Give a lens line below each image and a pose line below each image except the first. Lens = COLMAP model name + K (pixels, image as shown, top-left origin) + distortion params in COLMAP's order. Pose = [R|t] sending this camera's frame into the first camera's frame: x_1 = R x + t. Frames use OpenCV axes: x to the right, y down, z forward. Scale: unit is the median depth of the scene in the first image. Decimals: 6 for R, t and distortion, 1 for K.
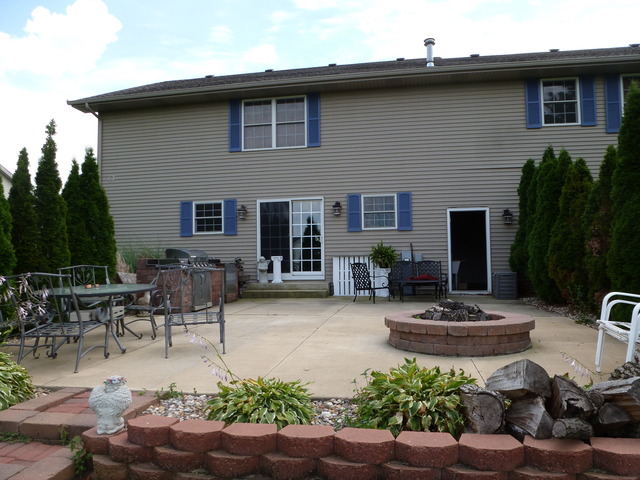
lens RADIAL K [[466.8, 0, 320.0], [0, 466.8, 240.0], [0, 0, 1]] dist [-0.040584, 0.005838]
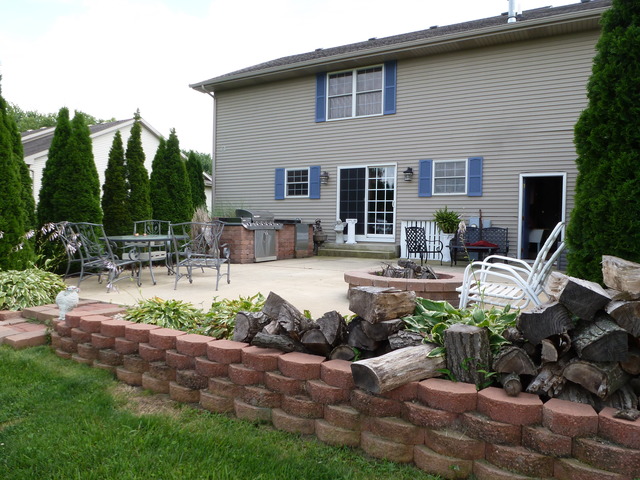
lens RADIAL K [[466.8, 0, 320.0], [0, 466.8, 240.0], [0, 0, 1]] dist [-0.040584, 0.005838]
pose [[0.939882, 0.041390, -0.338982, 0.219855], [-0.015676, 0.996811, 0.078246, 0.000164], [0.341139, -0.068229, 0.937533, -0.044010]]
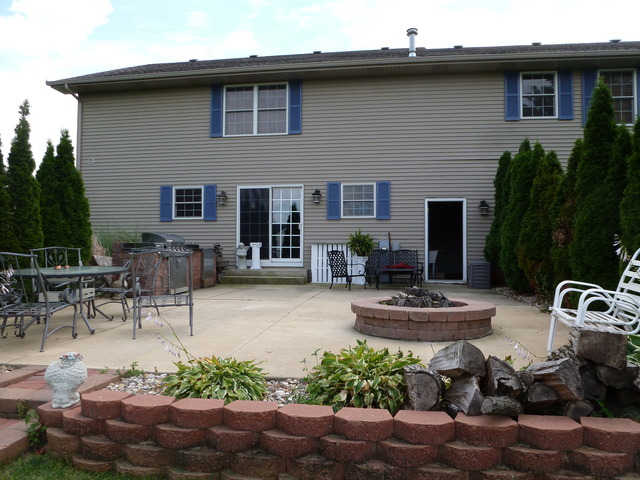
lens RADIAL K [[466.8, 0, 320.0], [0, 466.8, 240.0], [0, 0, 1]] dist [-0.040584, 0.005838]
pose [[0.999462, 0.018360, 0.027168, 0.019102], [-0.019017, 0.999528, 0.024131, 0.002469], [-0.026713, -0.024635, 0.999340, -0.007753]]
